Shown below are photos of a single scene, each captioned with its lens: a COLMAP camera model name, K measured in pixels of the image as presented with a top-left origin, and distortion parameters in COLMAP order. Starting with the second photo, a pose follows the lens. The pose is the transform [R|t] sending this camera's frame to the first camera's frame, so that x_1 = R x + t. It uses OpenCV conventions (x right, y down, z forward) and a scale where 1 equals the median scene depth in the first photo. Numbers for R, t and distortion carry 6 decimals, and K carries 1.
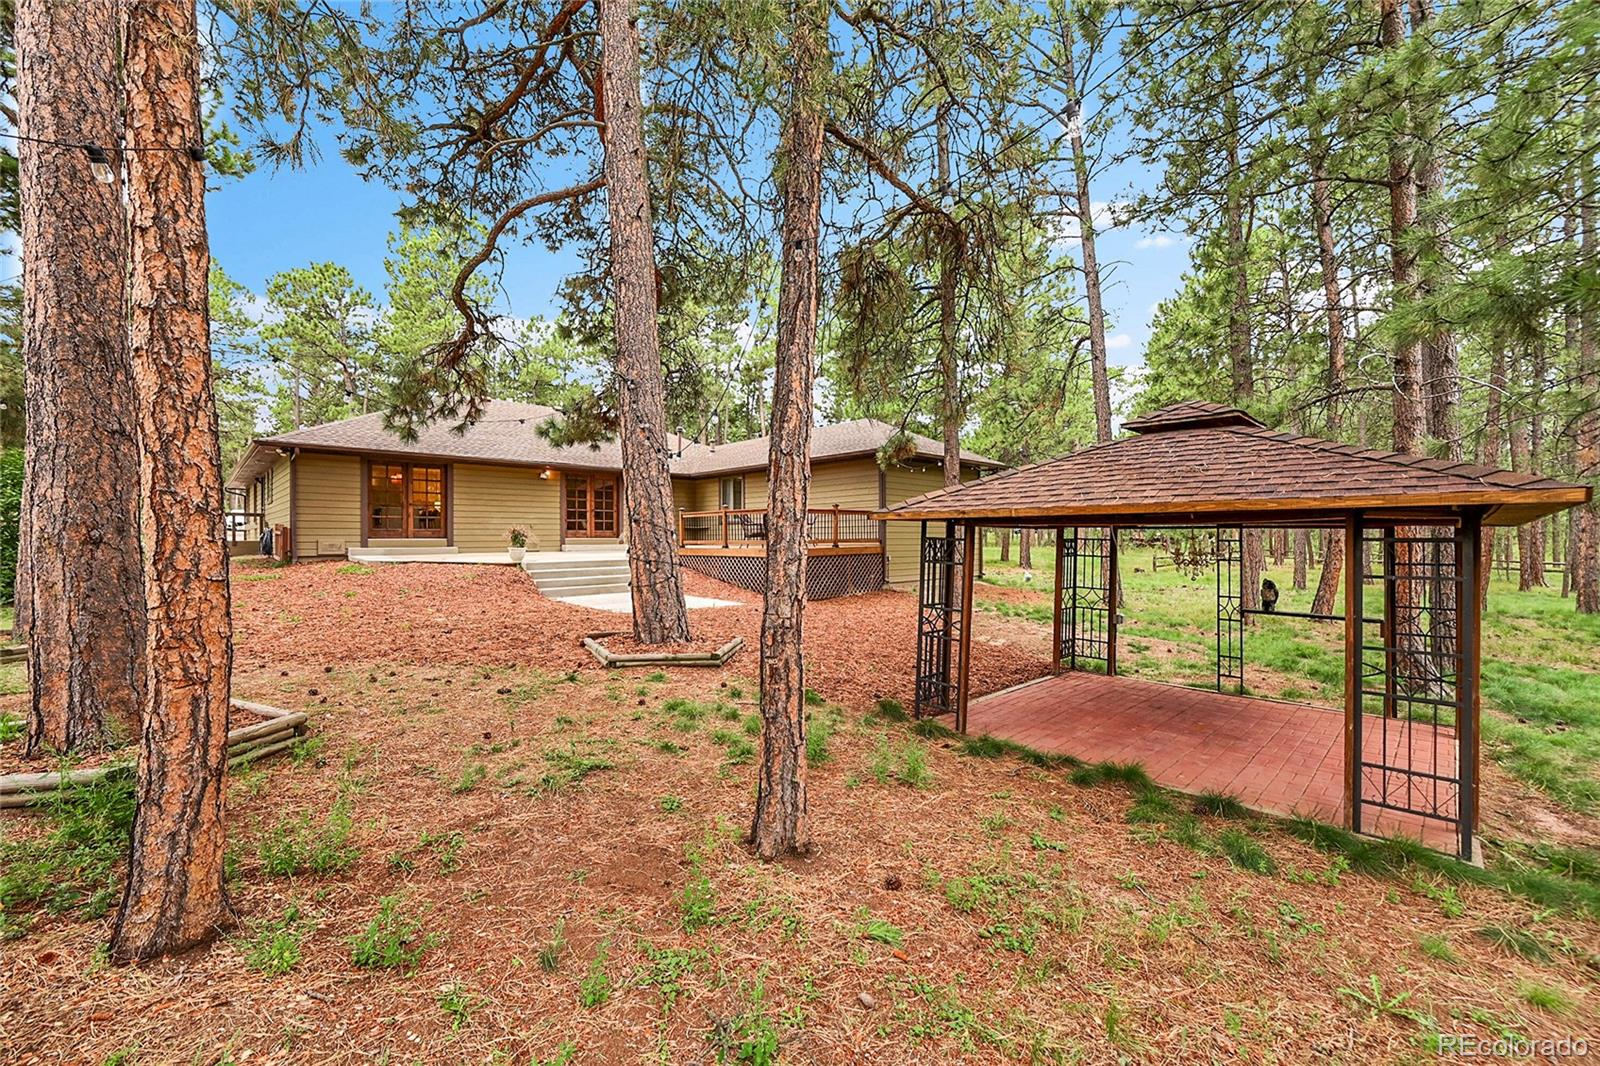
lens RADIAL K [[644.6, 0, 802.8], [0, 644.6, 534.5], [0, 0, 1]] dist [0.001065, 0.000036]
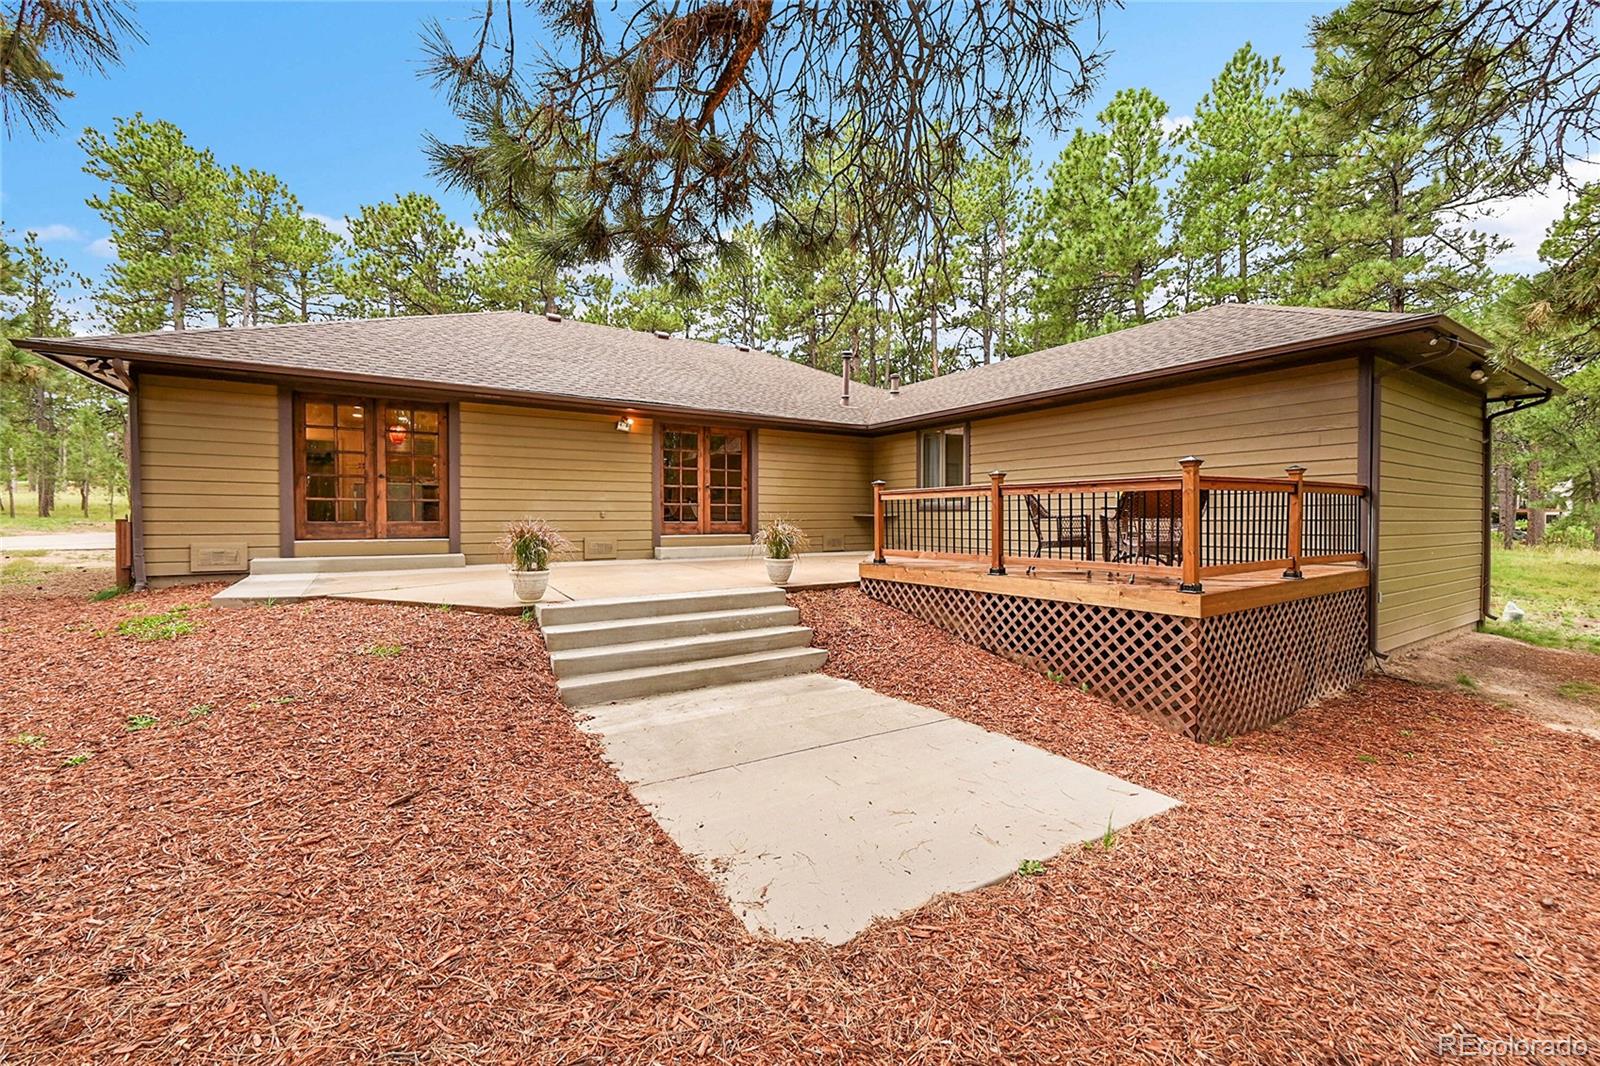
lens RADIAL K [[644.6, 0, 801.3], [0, 644.6, 527.4], [0, 0, 1]] dist [0.001065, 0.000036]
pose [[0.981367, 0.008911, -0.191935, -0.146716], [-0.005171, 0.999787, 0.019976, -0.015013], [0.192072, -0.018611, 0.981204, 0.499300]]
